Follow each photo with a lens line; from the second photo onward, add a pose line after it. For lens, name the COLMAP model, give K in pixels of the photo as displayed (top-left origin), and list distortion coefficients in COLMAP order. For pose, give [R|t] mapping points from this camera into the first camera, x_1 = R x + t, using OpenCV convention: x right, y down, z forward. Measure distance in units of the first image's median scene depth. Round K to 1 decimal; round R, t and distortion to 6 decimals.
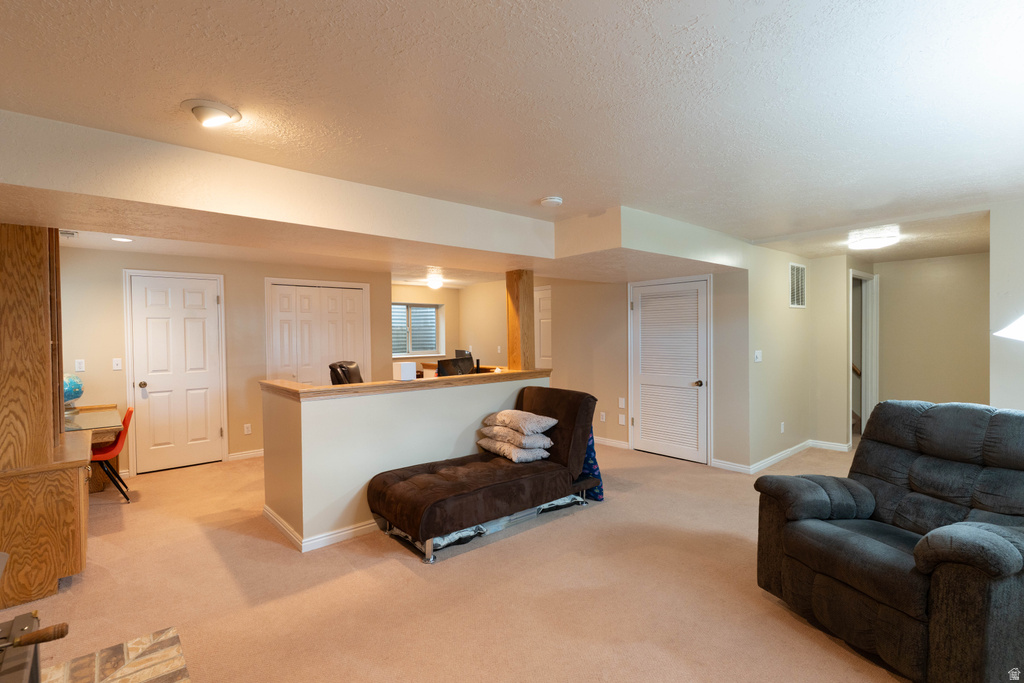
lens RADIAL K [[501.1, 0, 514.1], [0, 501.1, 342.7], [0, 0, 1]] dist [-0.024882, 0.016912]
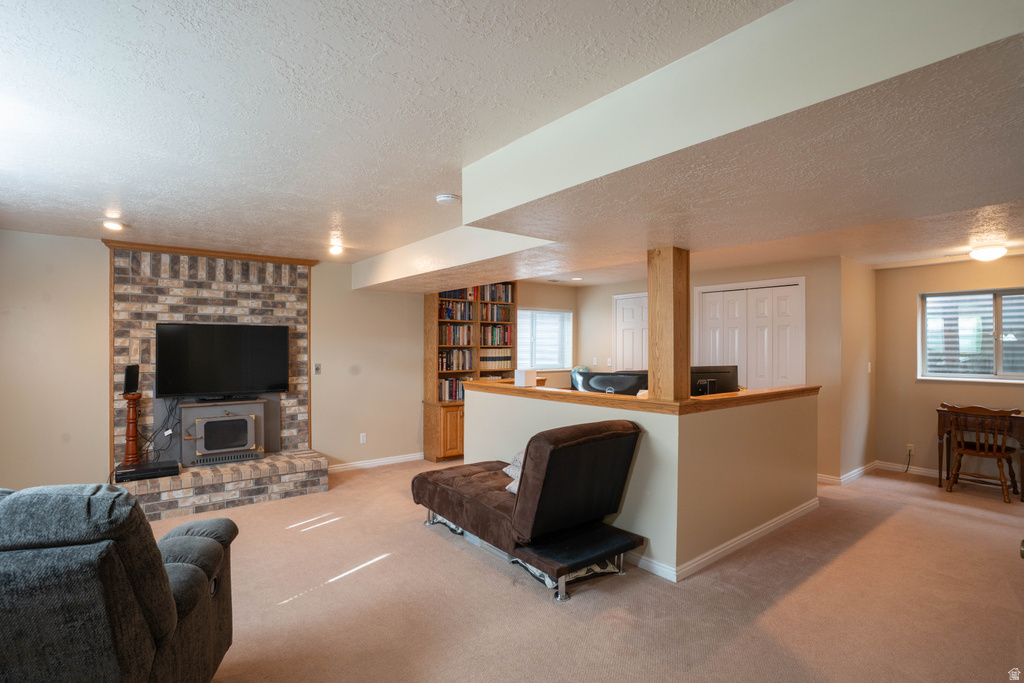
lens RADIAL K [[501.1, 0, 513.4], [0, 501.1, 340.7], [0, 0, 1]] dist [-0.024882, 0.016912]
pose [[-0.048667, 0.004018, -0.998807, 0.420524], [-0.016373, 0.999854, 0.004820, -0.014169], [0.998681, 0.016589, -0.048594, 0.508774]]
